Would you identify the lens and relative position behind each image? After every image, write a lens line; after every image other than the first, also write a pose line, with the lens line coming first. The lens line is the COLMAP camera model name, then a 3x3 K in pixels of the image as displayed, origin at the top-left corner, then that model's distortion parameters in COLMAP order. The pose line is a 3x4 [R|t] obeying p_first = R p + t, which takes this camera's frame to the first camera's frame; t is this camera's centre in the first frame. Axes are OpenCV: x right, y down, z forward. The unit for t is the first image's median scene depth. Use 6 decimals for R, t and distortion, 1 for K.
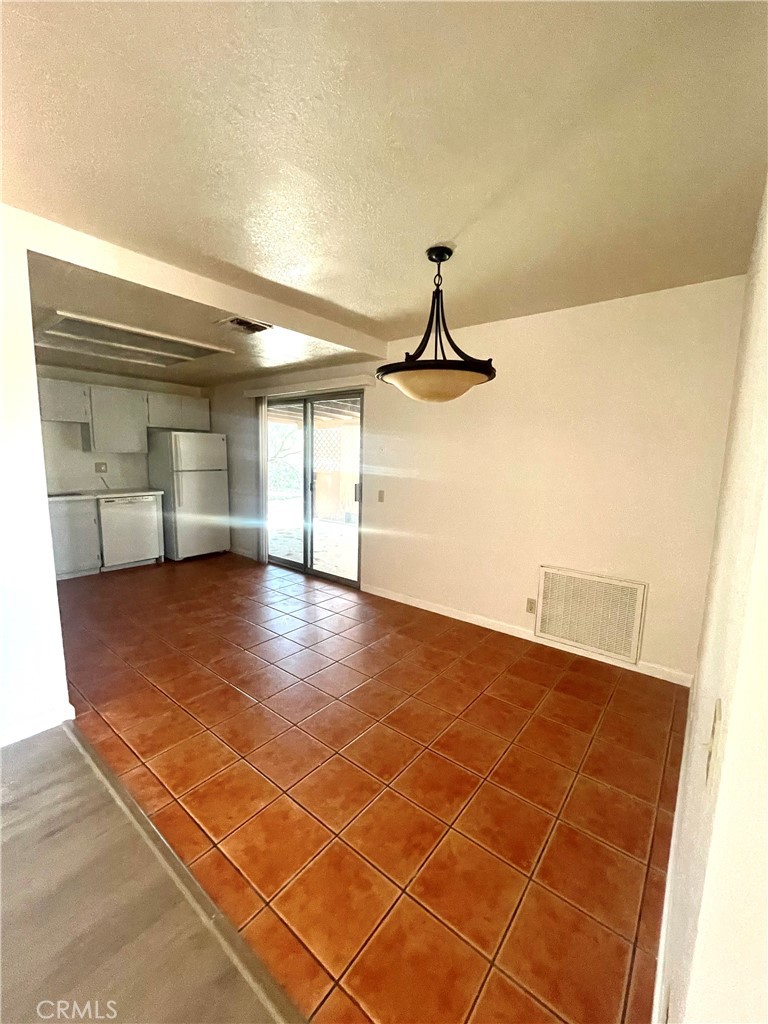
lens RADIAL K [[415.2, 0, 384.0], [0, 415.2, 512.0], [0, 0, 1]] dist [-0.005141, -0.000321]
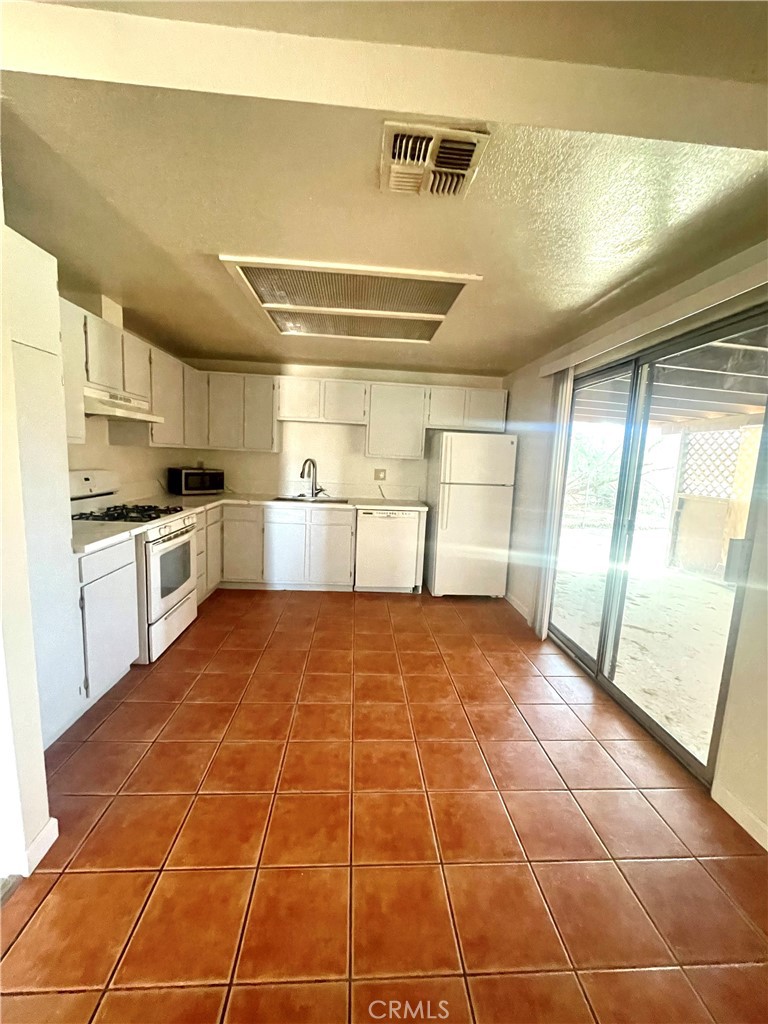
lens RADIAL K [[415.2, 0, 384.0], [0, 415.2, 512.0], [0, 0, 1]] dist [-0.005141, -0.000321]
pose [[0.677522, 0.107075, -0.727666, -0.007247], [-0.132245, 0.990957, 0.022686, -0.048785], [0.723516, 0.080860, 0.685556, 0.396361]]
